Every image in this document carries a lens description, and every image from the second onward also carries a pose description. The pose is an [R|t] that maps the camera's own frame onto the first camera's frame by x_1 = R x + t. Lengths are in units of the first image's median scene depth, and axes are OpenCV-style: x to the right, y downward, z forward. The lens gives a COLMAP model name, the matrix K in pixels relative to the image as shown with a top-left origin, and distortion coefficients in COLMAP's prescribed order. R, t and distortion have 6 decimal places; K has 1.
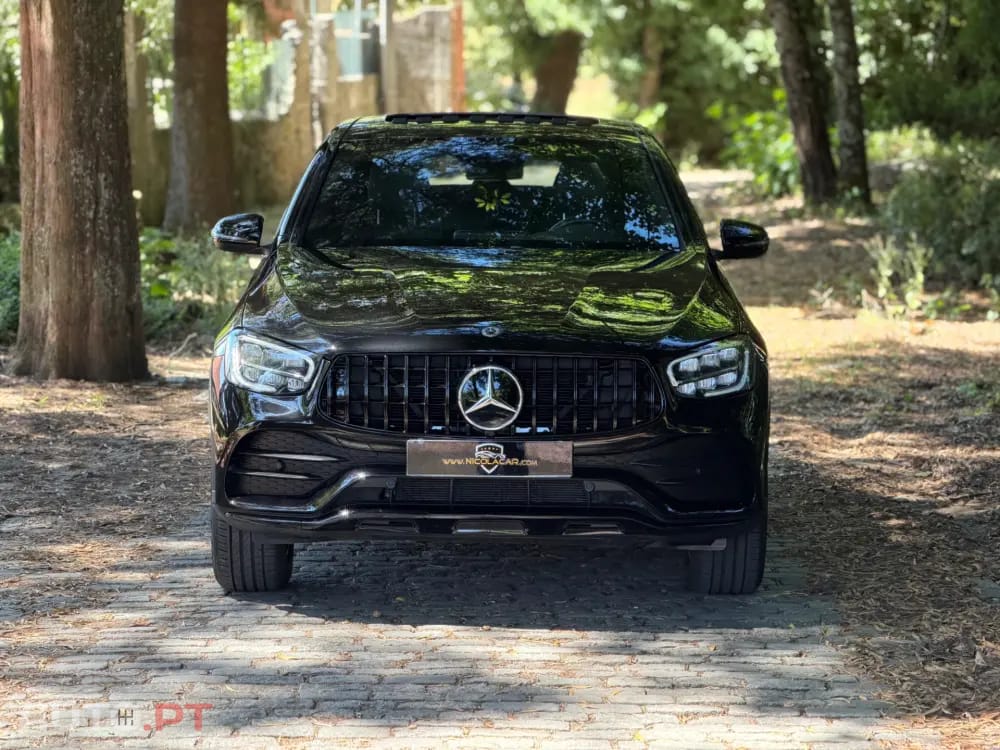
lens RADIAL K [[2865.9, 0, 500.0], [0, 2865.9, 375.0], [0, 0, 1]] dist [0.076210, 0.087824]
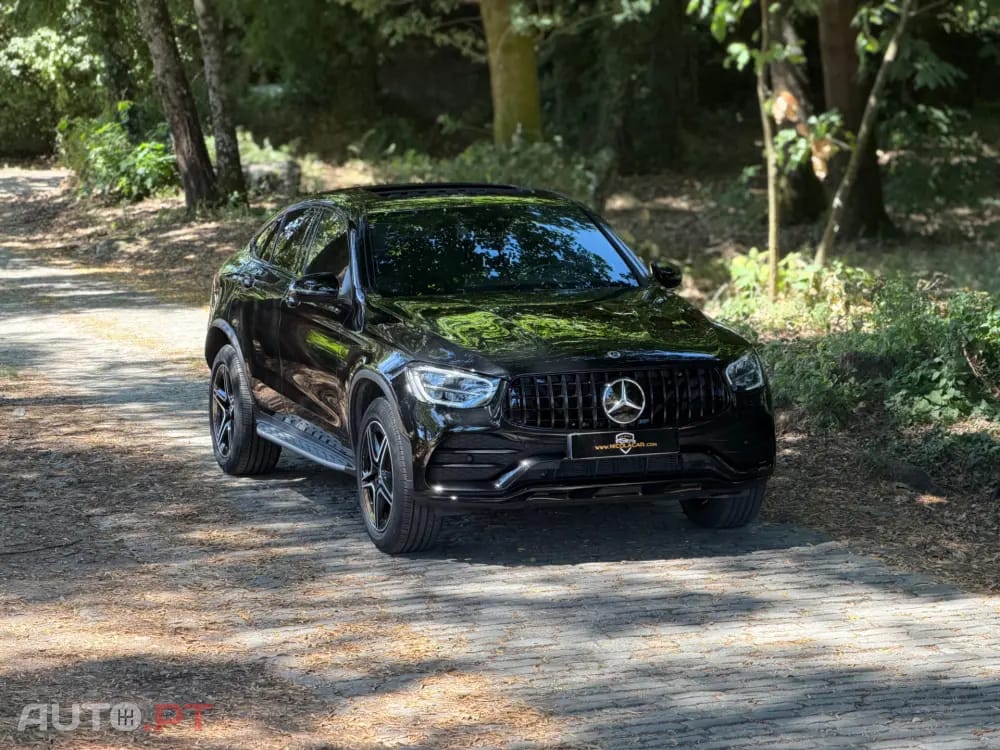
lens RADIAL K [[2865.9, 0, 500.0], [0, 2865.9, 375.0], [0, 0, 1]] dist [0.076210, 0.087824]
pose [[0.939905, -0.058757, 0.336343, -0.537341], [0.054644, 0.998270, 0.021693, -0.038917], [-0.337036, -0.002010, 0.941490, -0.320469]]
